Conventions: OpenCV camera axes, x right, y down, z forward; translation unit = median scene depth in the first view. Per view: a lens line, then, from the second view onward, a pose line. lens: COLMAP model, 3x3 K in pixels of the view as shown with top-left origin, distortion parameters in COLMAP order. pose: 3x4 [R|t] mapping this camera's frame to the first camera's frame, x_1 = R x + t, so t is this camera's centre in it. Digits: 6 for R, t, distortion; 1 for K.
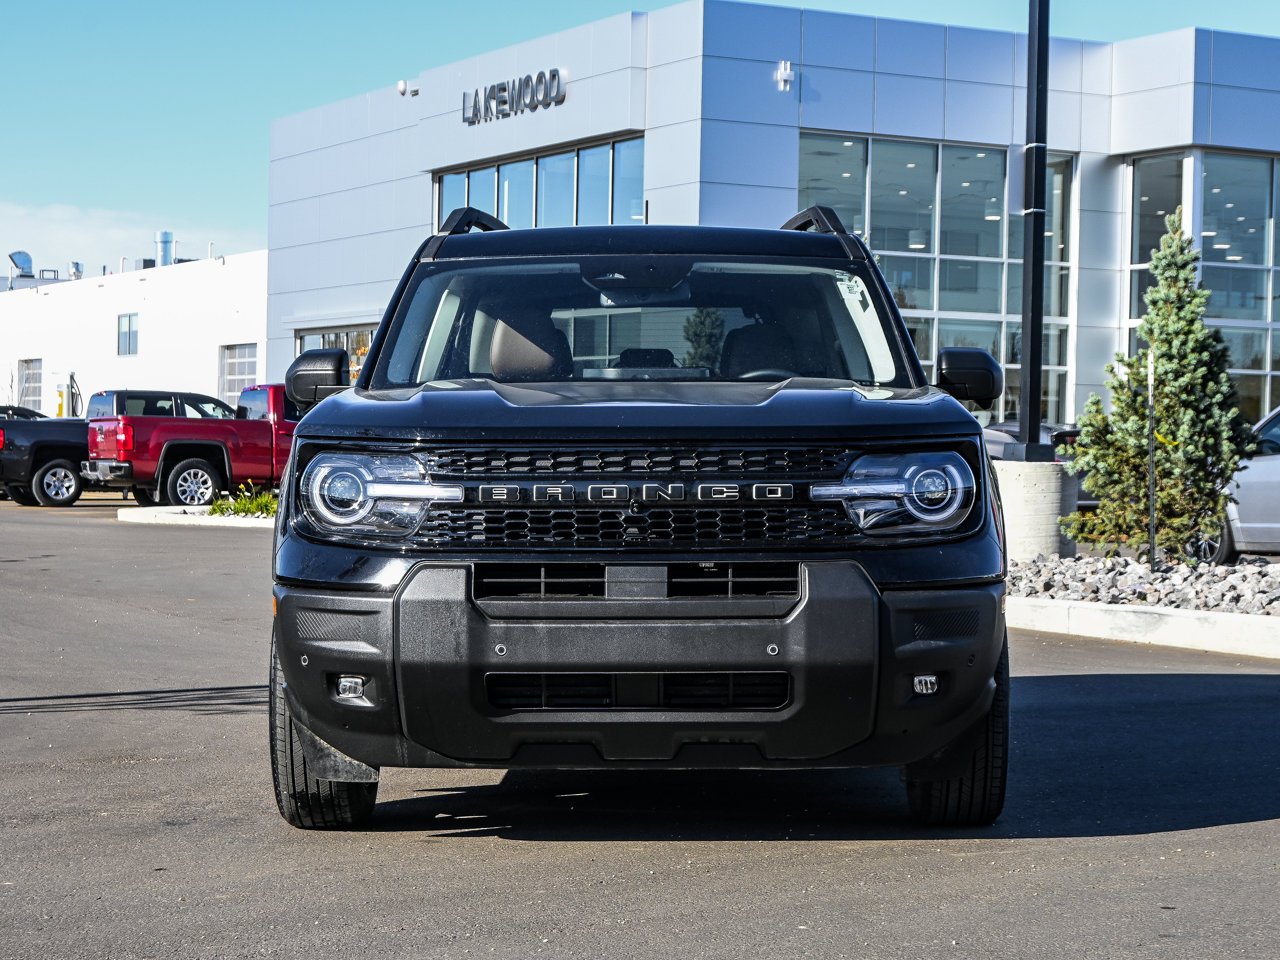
lens RADIAL K [[2695.6, 0, 612.4], [0, 2695.6, 497.5], [0, 0, 1]] dist [-0.026292, 0.092106]
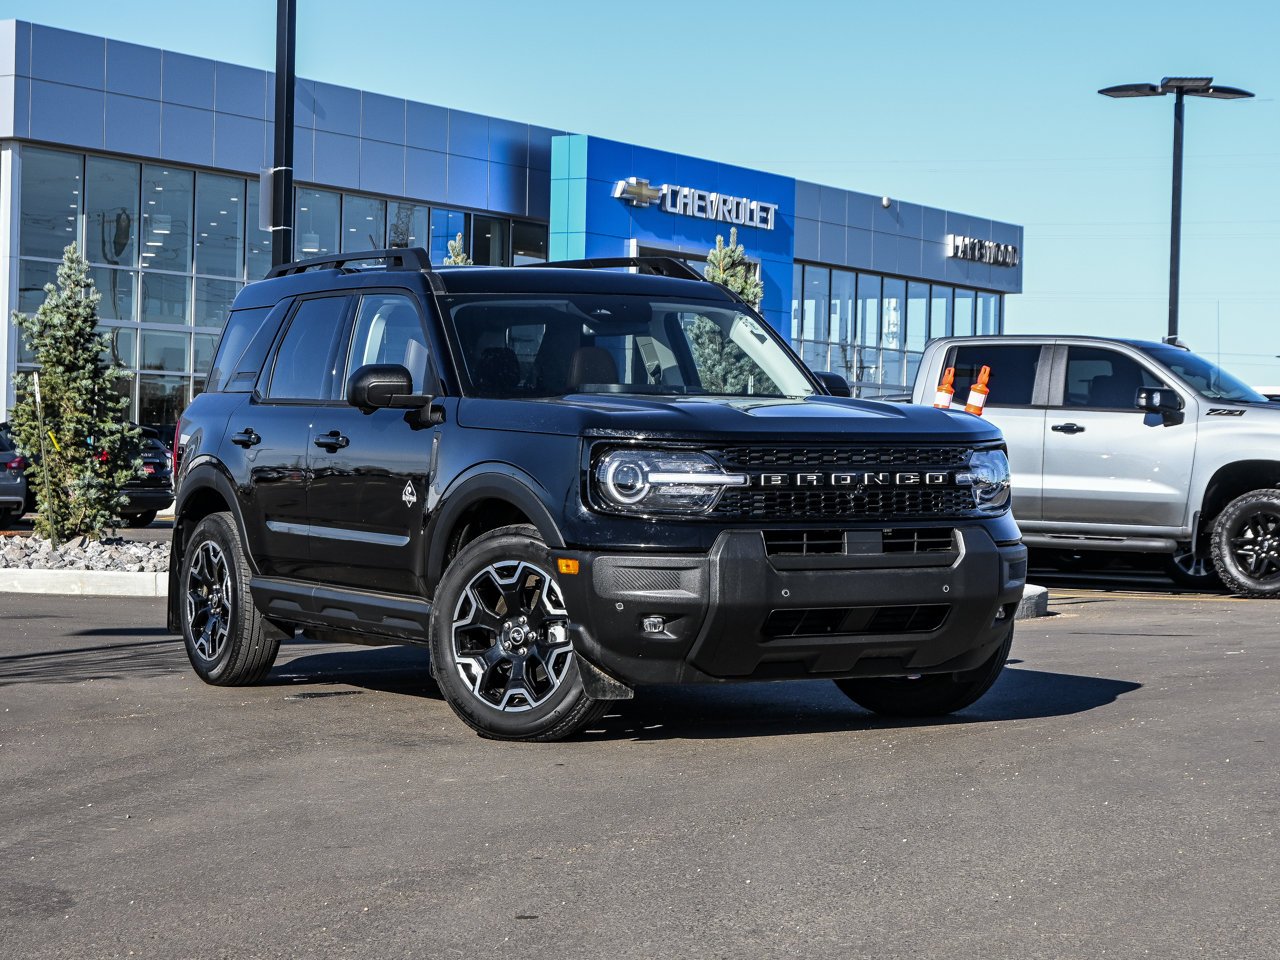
lens RADIAL K [[2933.4, 0, 613.4], [0, 2933.4, 478.5], [0, 0, 1]] dist [-0.042162, -0.027698]
pose [[0.863366, -0.001711, 0.504575, -0.836443], [0.004807, 0.999977, -0.004834, 0.004423], [-0.504555, 0.006599, 0.863354, -0.244586]]
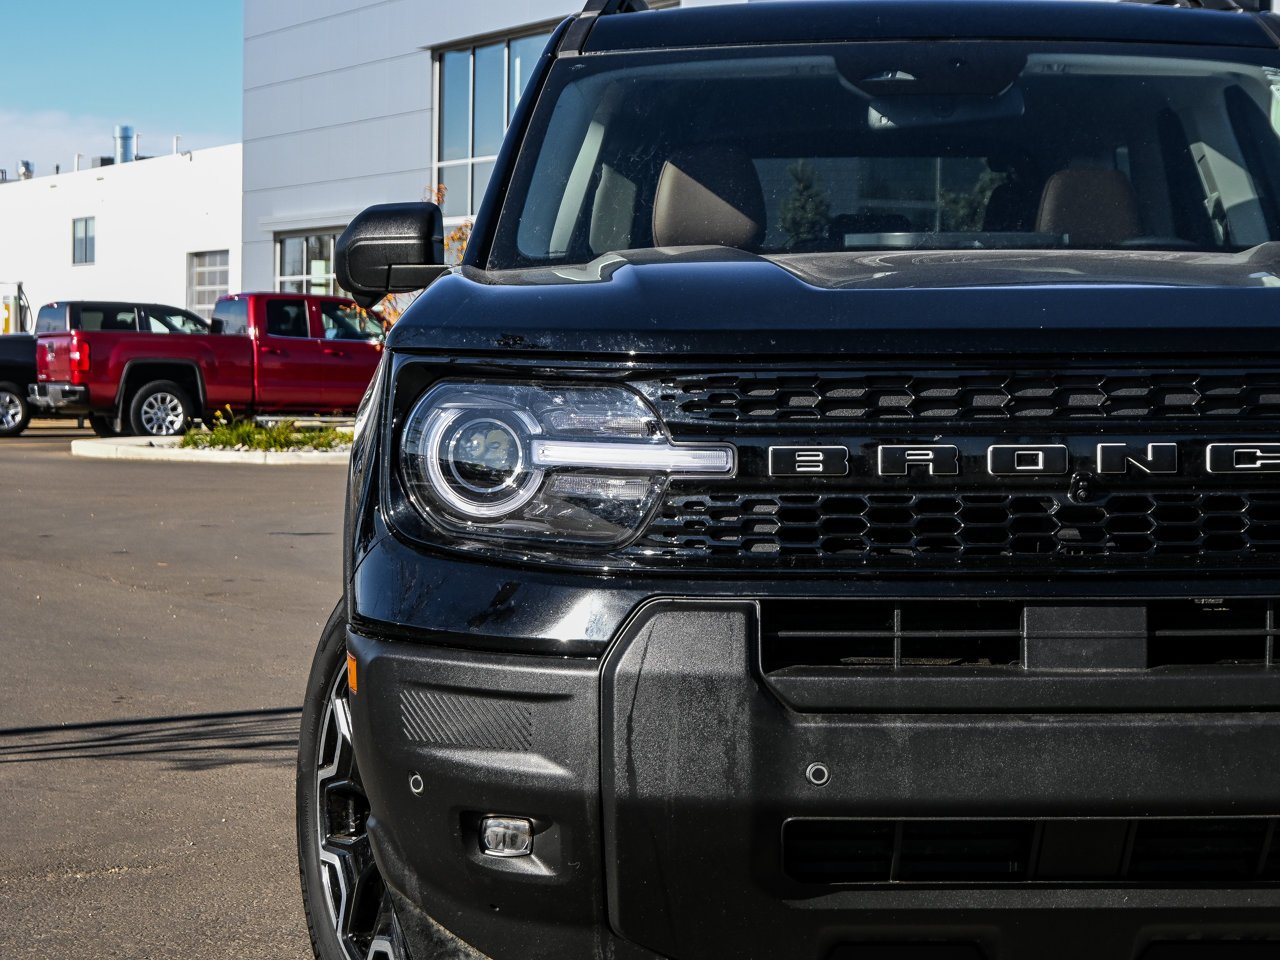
lens RADIAL K [[2933.4, 0, 613.4], [0, 2933.4, 478.5], [0, 0, 1]] dist [-0.042162, -0.027698]
pose [[0.999995, -0.003044, 0.000313, -0.075452], [0.003037, 0.999797, 0.019930, -0.008994], [-0.000373, -0.019929, 0.999801, 0.434053]]
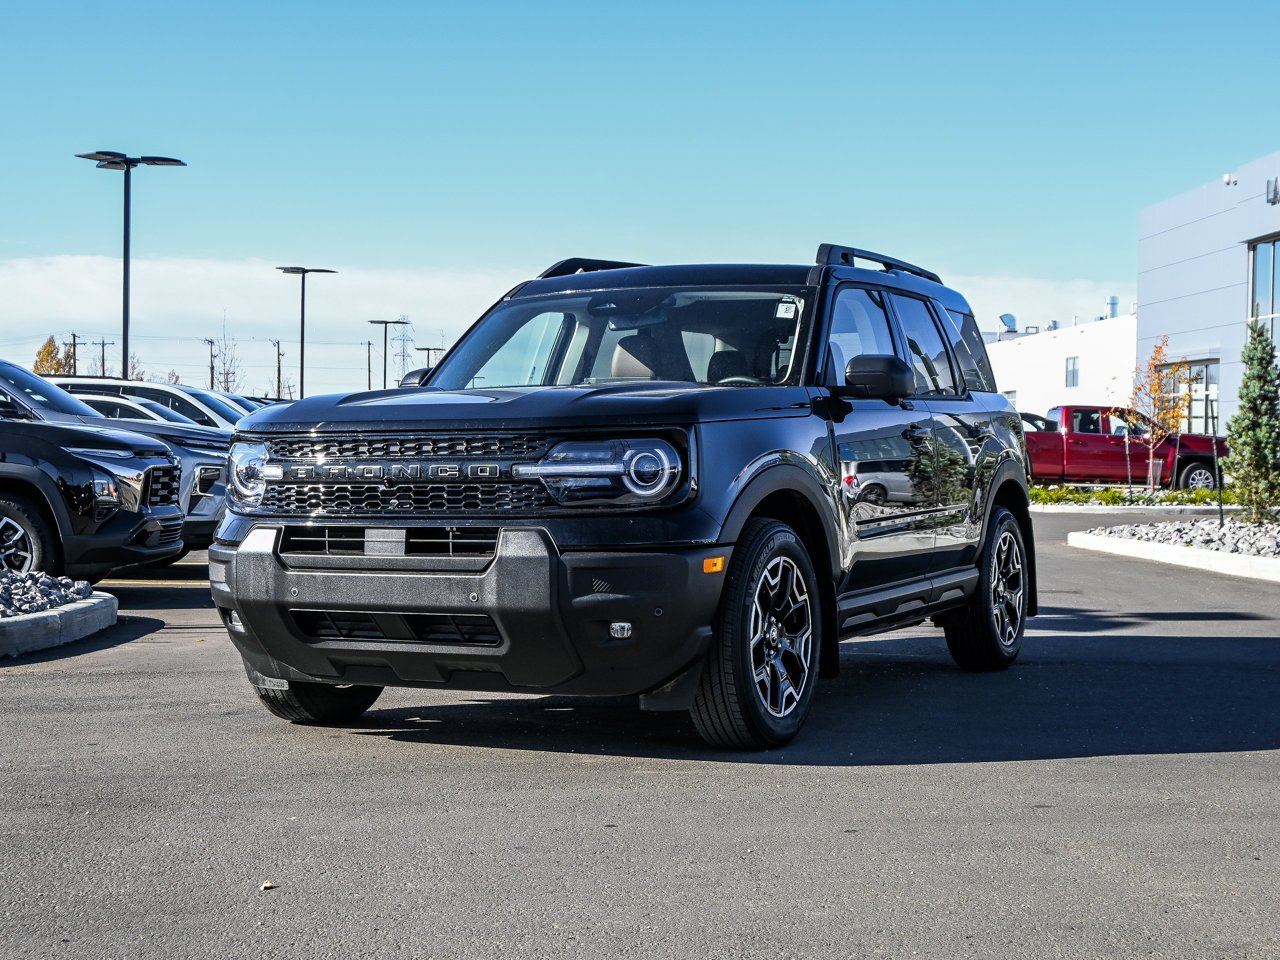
lens RADIAL K [[1949.6, 0, 640.0], [0, 1949.6, 480.0], [0, 0, 1]] dist [-0.067682, -0.065073]
pose [[0.907824, 0.000540, -0.419352, 0.482358], [-0.003158, 0.999980, -0.005548, 0.006612], [0.419340, 0.006361, 0.907807, 0.203059]]
